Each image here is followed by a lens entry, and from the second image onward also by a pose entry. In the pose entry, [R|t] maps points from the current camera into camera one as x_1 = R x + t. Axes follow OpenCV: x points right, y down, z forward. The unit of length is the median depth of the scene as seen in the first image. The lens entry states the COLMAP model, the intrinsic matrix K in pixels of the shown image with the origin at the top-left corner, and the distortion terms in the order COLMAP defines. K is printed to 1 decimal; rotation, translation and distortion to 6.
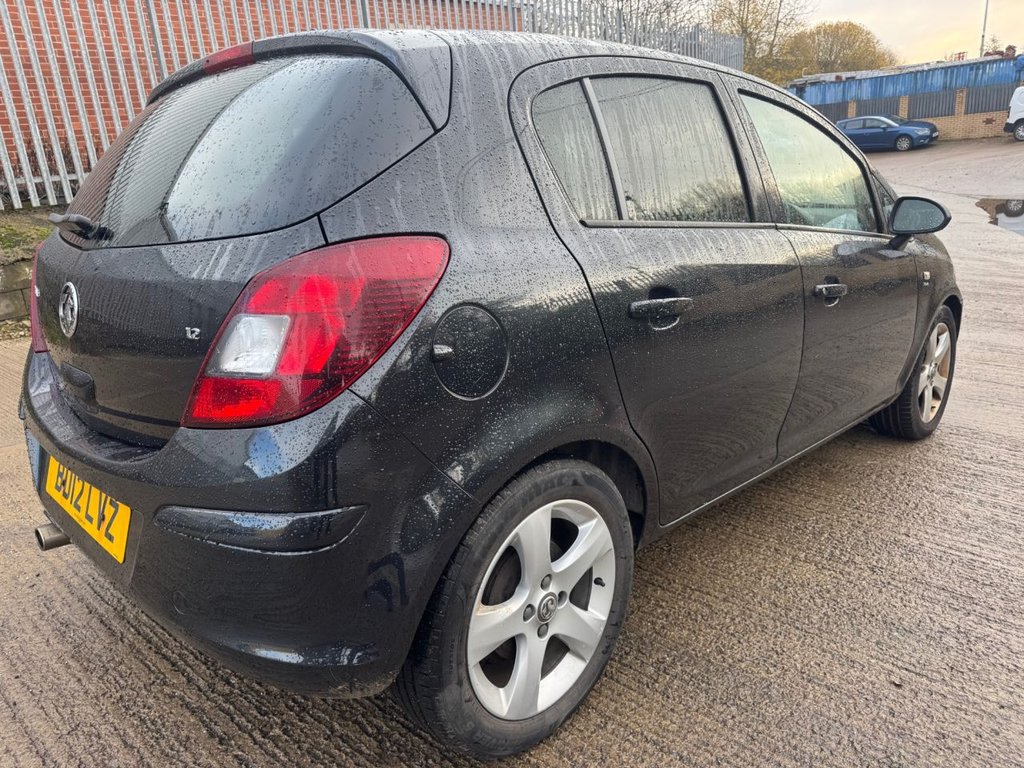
lens RADIAL K [[725.1, 0, 512.0], [0, 725.1, 384.0], [0, 0, 1]] dist [0.077196, -0.095096]
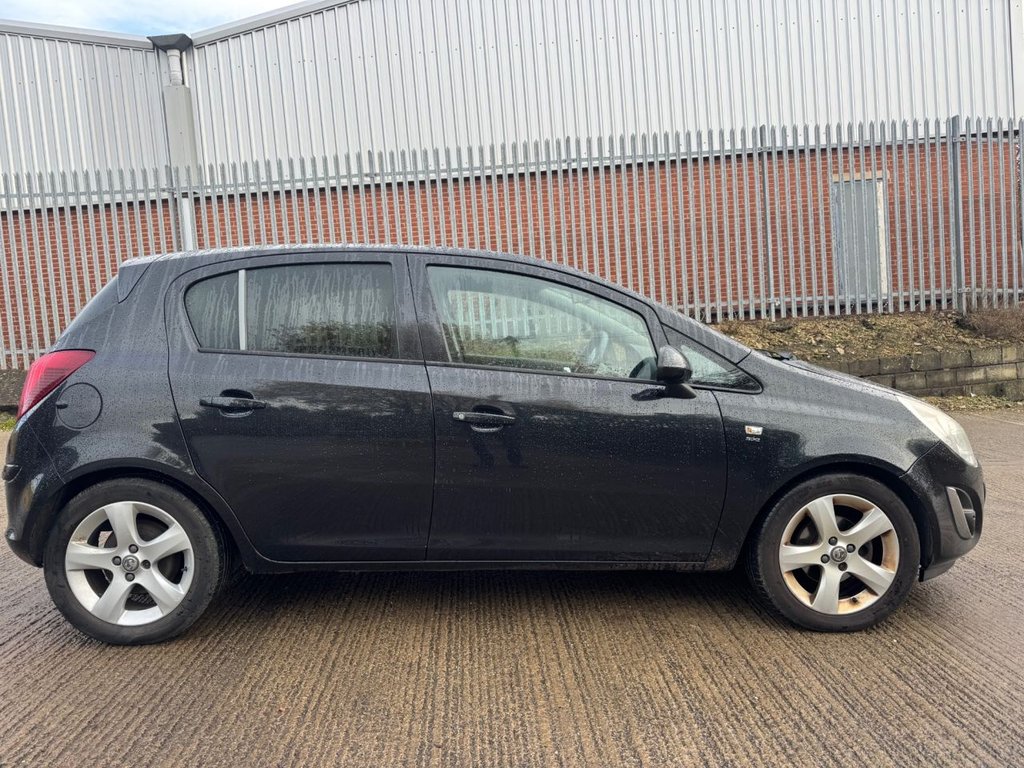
lens RADIAL K [[751.3, 0, 512.0], [0, 751.3, 384.0], [0, 0, 1]] dist [0.089414, -0.115815]
pose [[0.728531, 0.061019, -0.682290, 1.860273], [-0.189570, 0.975084, -0.115214, -0.071192], [0.658260, 0.213278, 0.721946, 0.187360]]
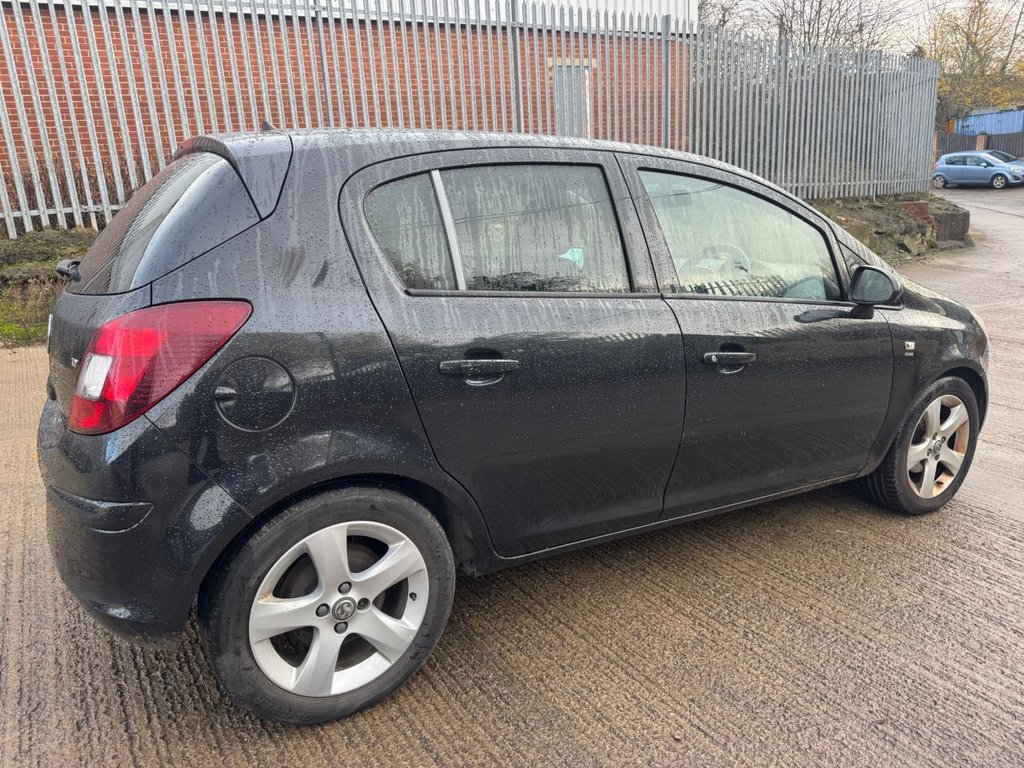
lens RADIAL K [[725.1, 0, 512.0], [0, 725.1, 384.0], [0, 0, 1]] dist [0.077196, -0.095096]
pose [[0.966575, 0.087733, -0.240904, 0.554466], [-0.093075, 0.995600, -0.010866, -0.072451], [0.238891, 0.032925, 0.970488, -0.111541]]
